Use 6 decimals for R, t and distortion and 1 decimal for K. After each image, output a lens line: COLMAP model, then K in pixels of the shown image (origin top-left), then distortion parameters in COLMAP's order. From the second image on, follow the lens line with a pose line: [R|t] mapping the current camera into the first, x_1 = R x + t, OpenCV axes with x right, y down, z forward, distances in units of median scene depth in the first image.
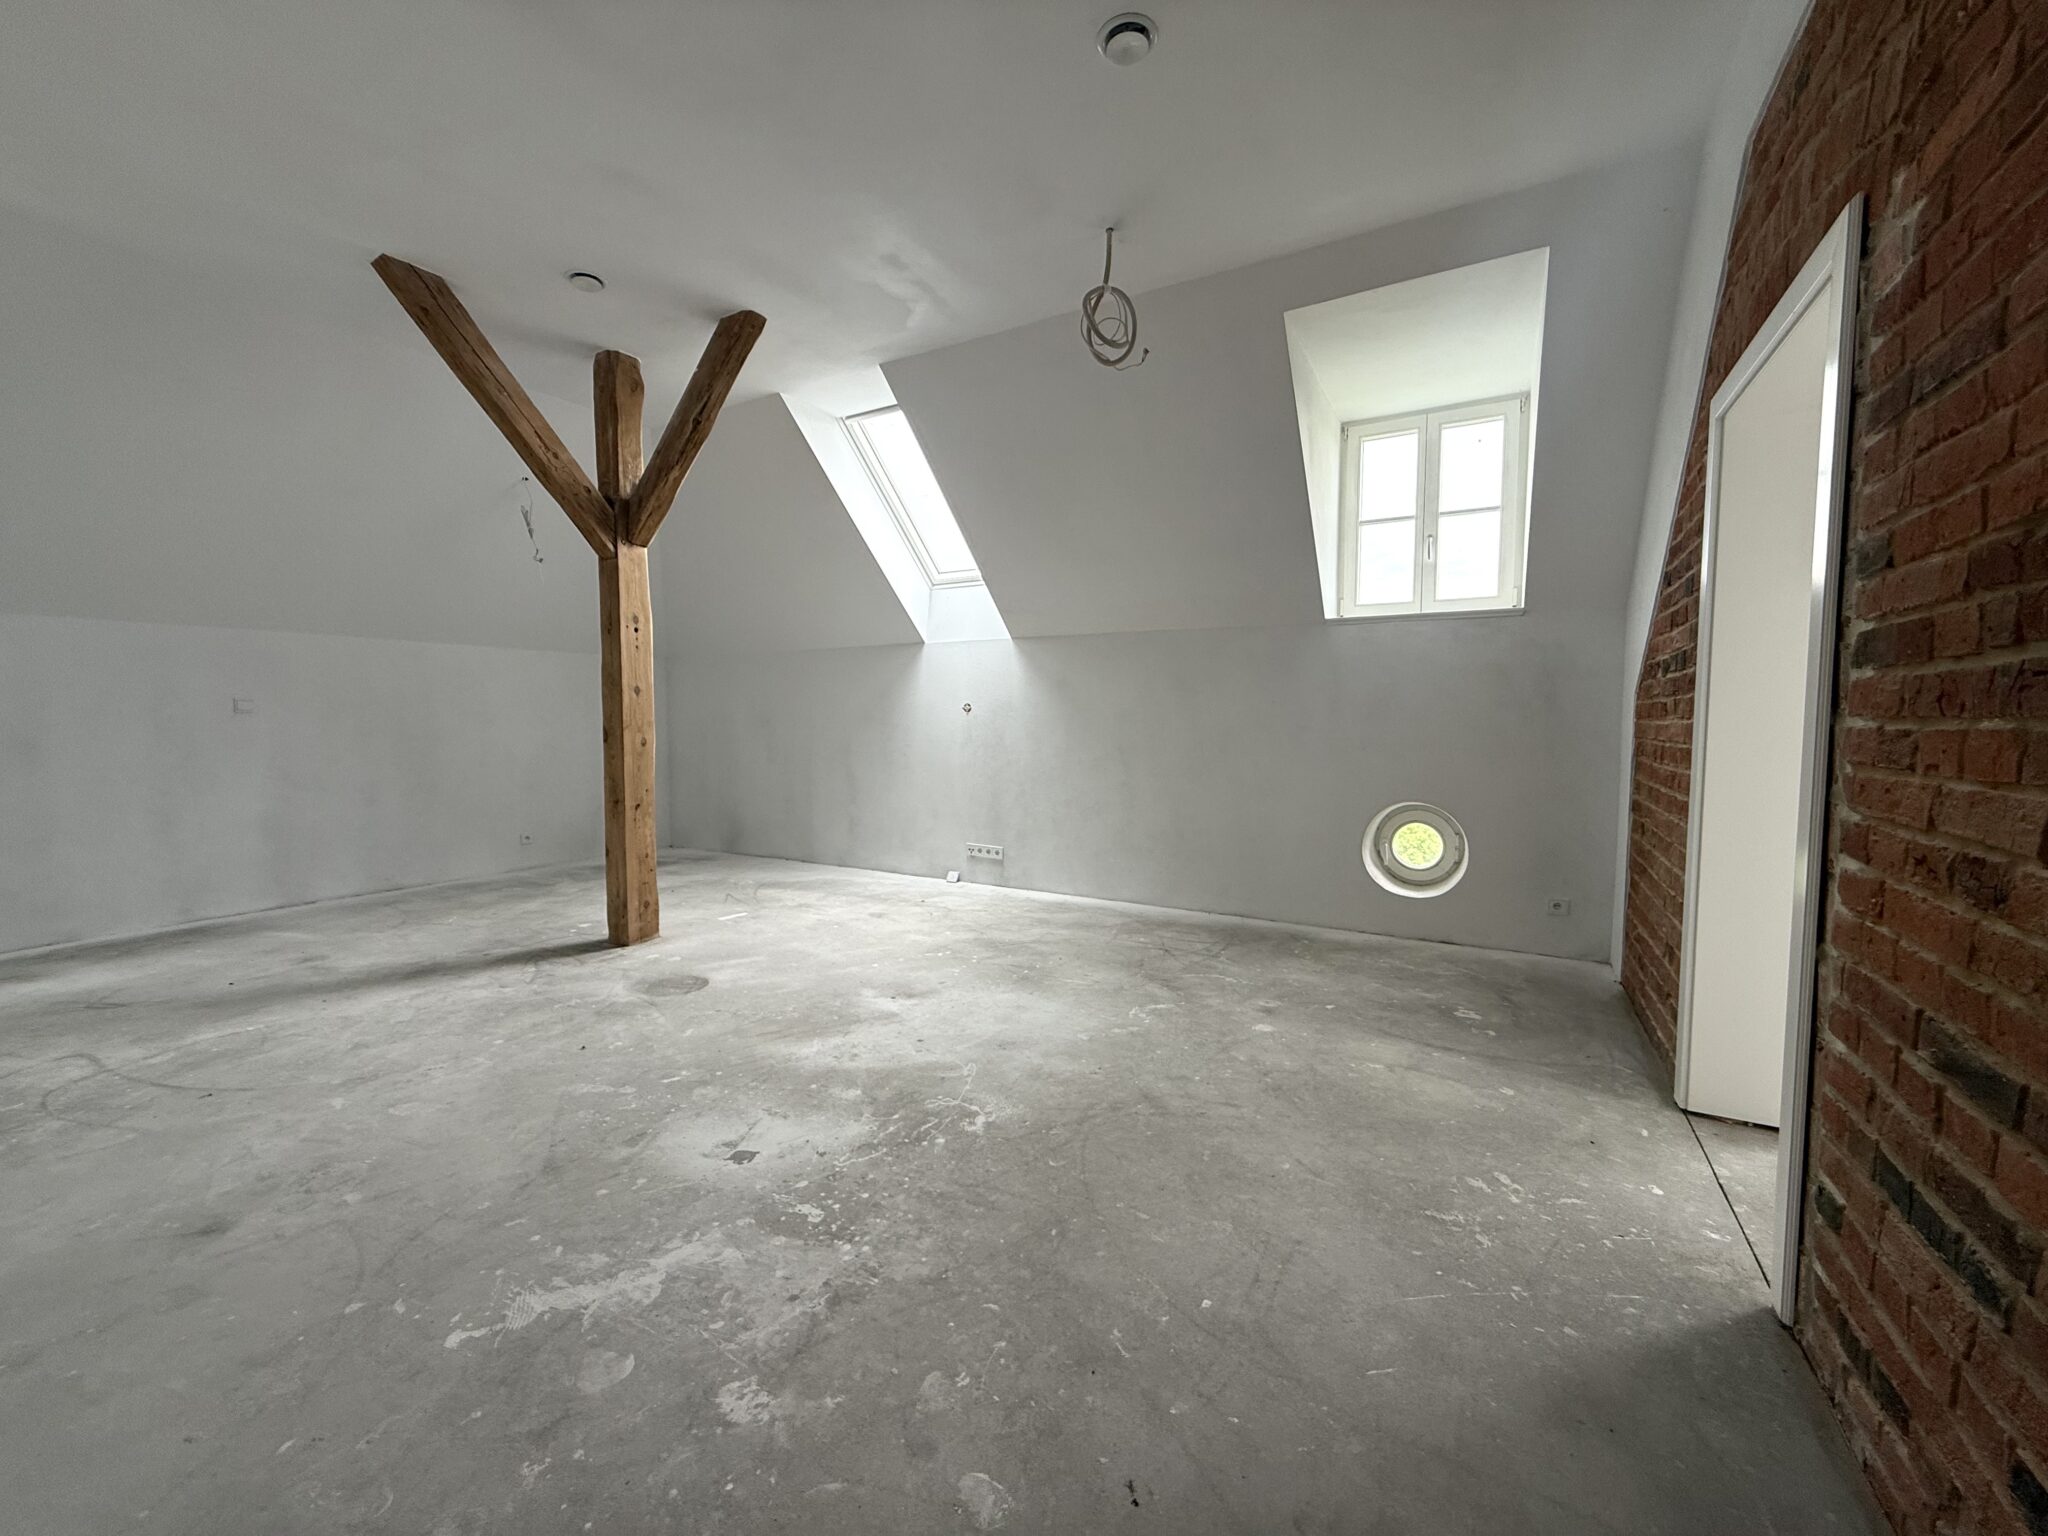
lens RADIAL K [[816.0, 0, 1015.9], [0, 816.0, 766.4], [0, 0, 1]] dist [0.001396, -0.000371]
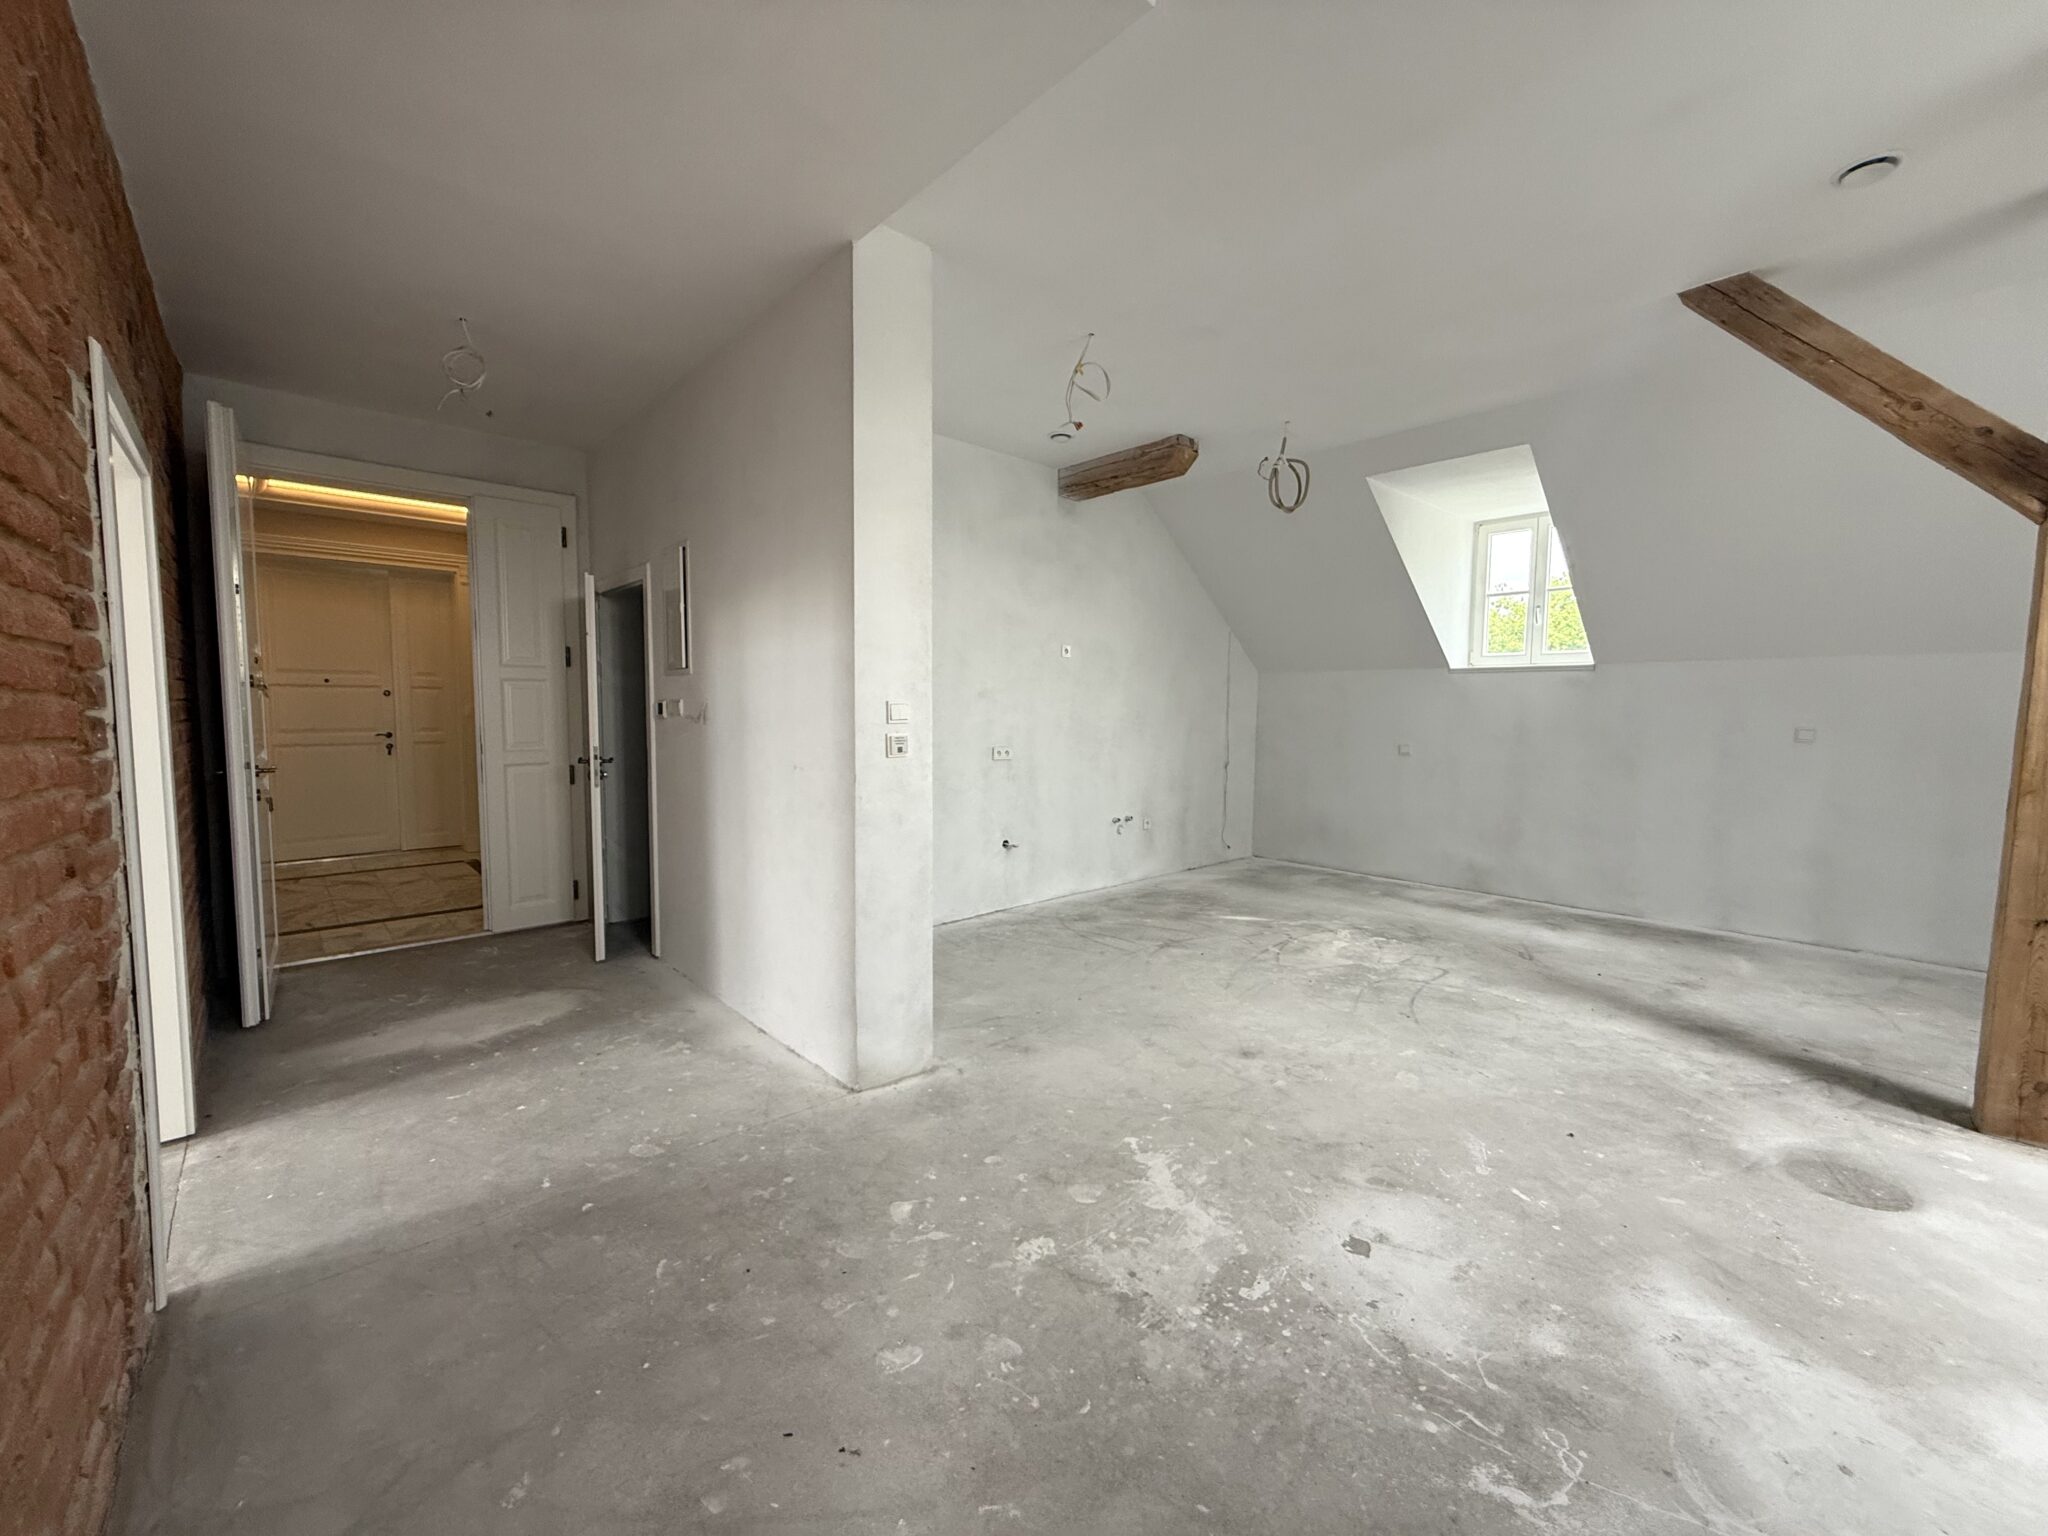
lens RADIAL K [[816.0, 0, 1016.4], [0, 816.0, 764.1], [0, 0, 1]] dist [0.001396, -0.000371]
pose [[-0.305061, 0.062989, -0.950247, 0.504437], [-0.066390, 0.993976, 0.087201, -0.105572], [0.950016, 0.089689, -0.299042, 0.659390]]
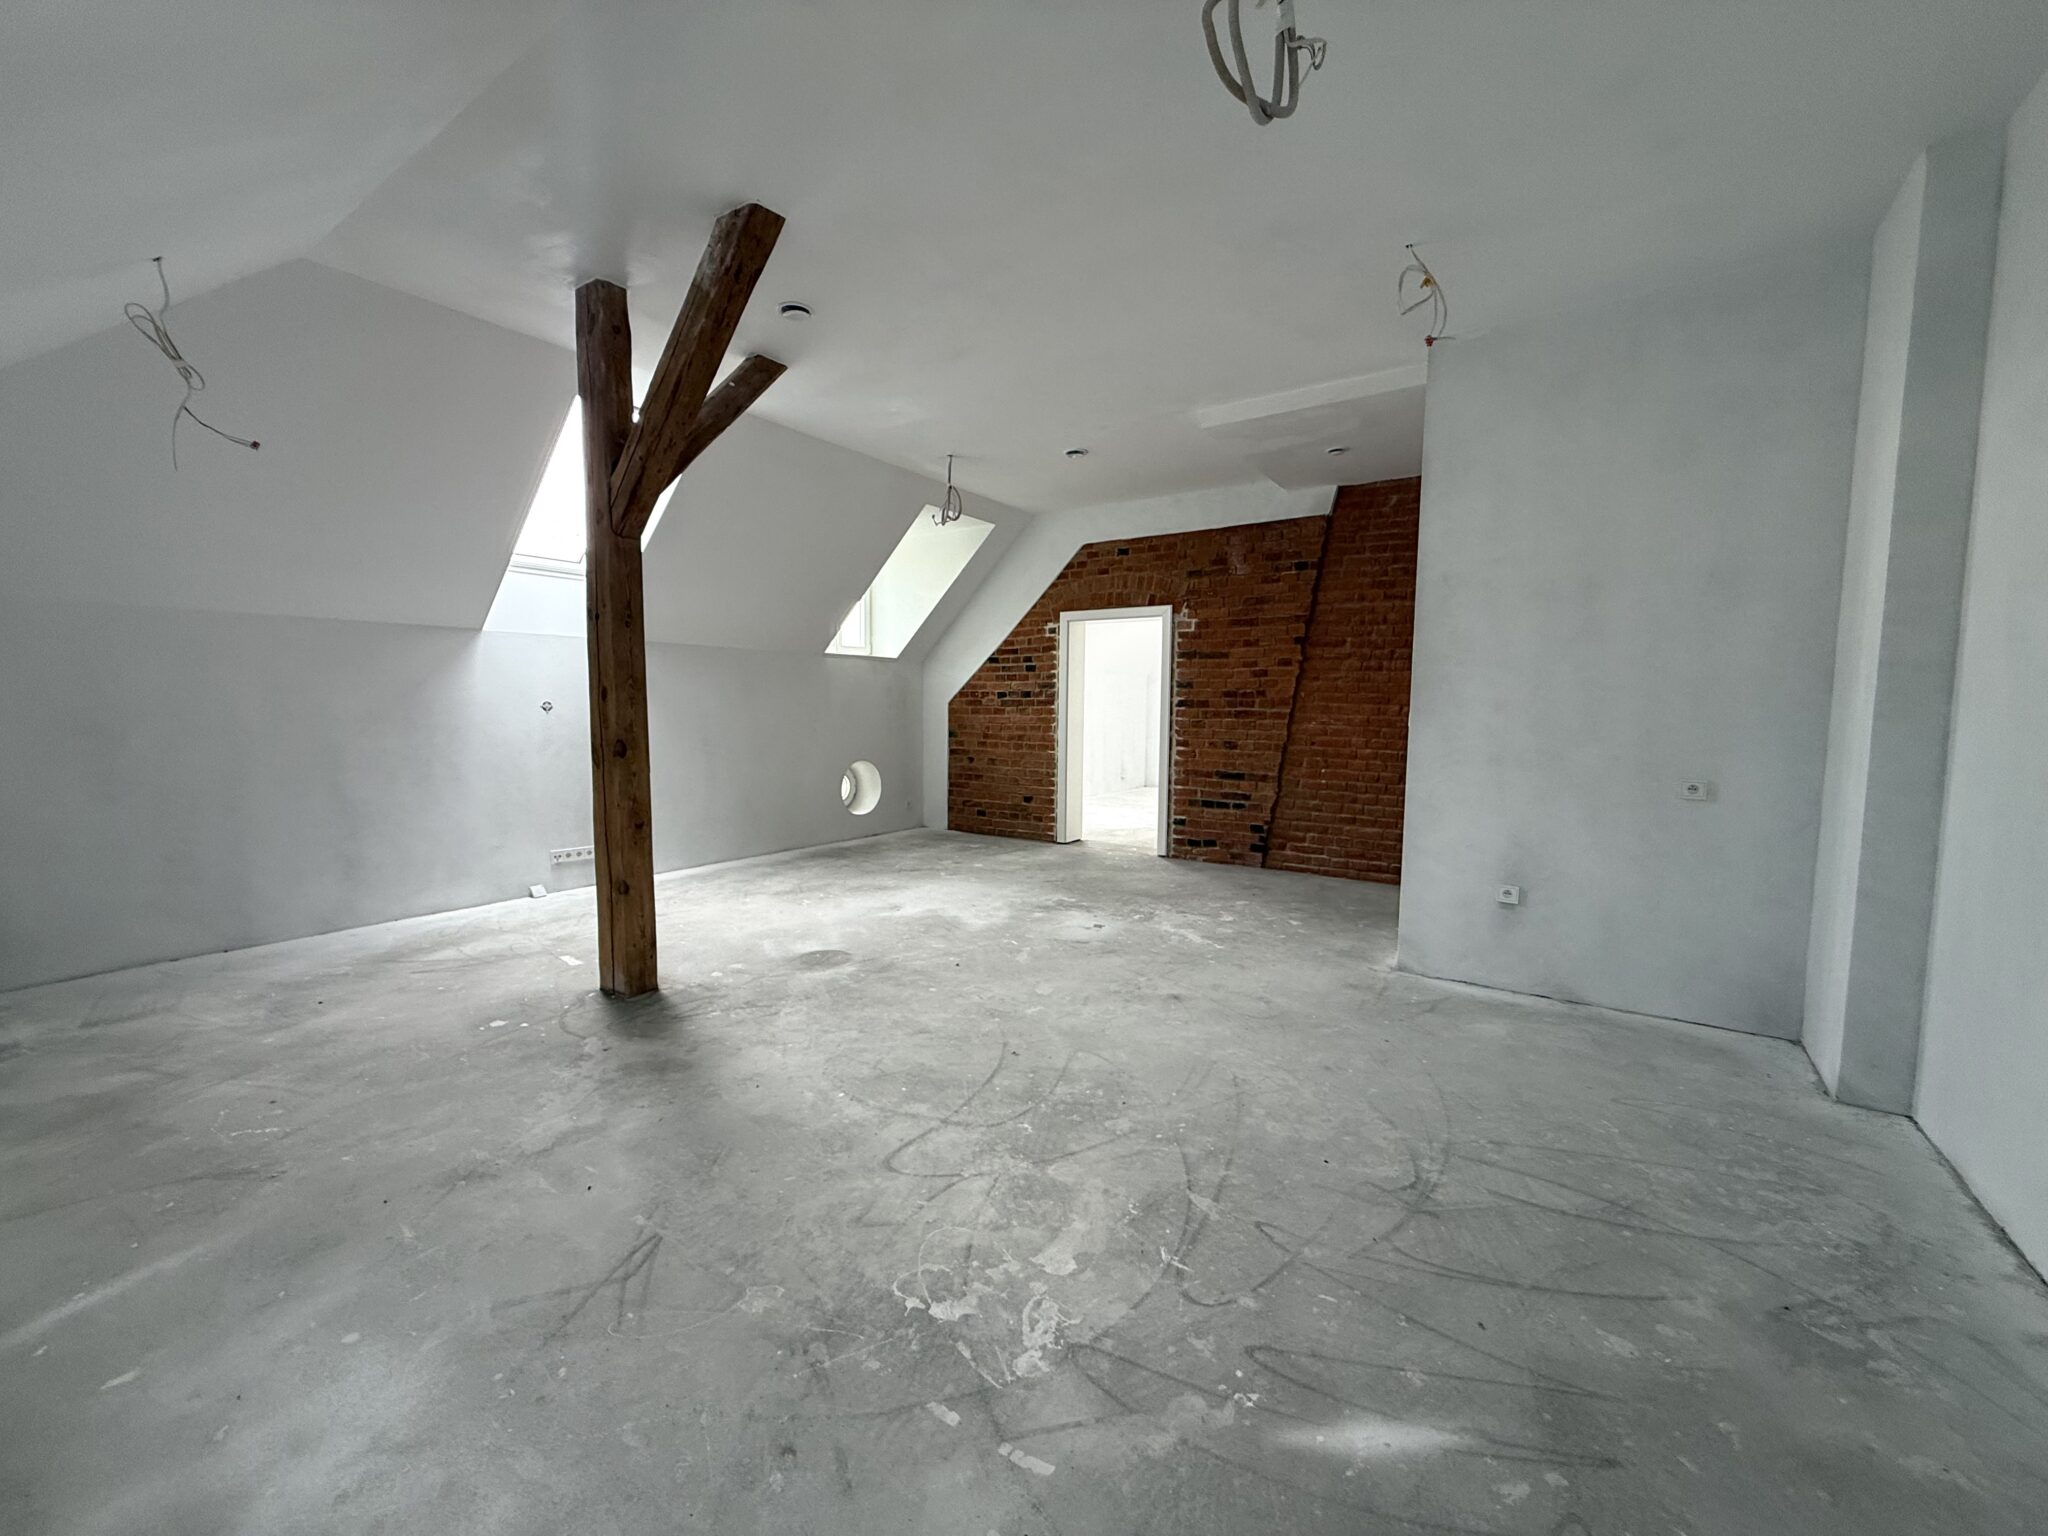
lens RADIAL K [[816.0, 0, 1023.1], [0, 816.0, 770.4], [0, 0, 1]] dist [0.001396, -0.000371]
pose [[0.072342, -0.083676, 0.993864, -1.897551], [0.051916, 0.995440, 0.080029, -0.088964], [-0.996028, 0.045808, 0.076356, 0.782434]]
